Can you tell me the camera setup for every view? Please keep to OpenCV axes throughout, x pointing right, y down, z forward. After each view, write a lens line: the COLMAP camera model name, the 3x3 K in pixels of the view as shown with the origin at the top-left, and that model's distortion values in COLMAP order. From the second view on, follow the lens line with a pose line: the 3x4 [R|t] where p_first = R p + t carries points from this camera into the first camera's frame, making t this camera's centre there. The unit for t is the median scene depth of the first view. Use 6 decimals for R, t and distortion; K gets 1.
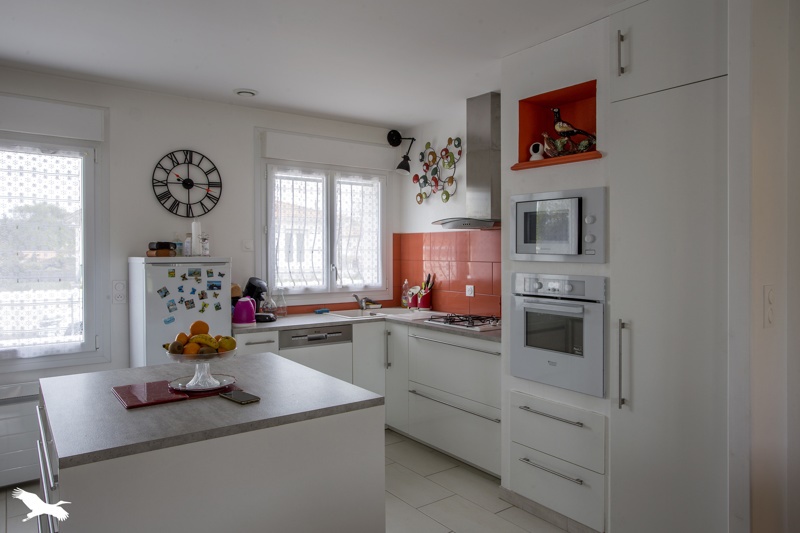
lens RADIAL K [[539.8, 0, 400.0], [0, 539.8, 266.5], [0, 0, 1]] dist [-0.003214, -0.002008]
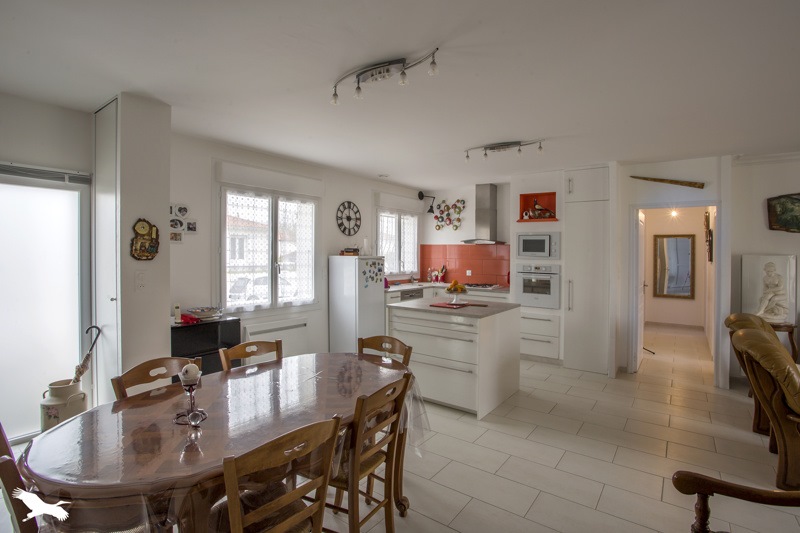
lens RADIAL K [[399.8, 0, 400.0], [0, 399.8, 266.5], [0, 0, 1]] dist [-0.000042, 0.000019]
pose [[0.949997, 0.000652, 0.312259, -0.653142], [-0.003000, 0.999971, 0.007037, 0.010183], [-0.312245, -0.007622, 0.949971, -0.430039]]
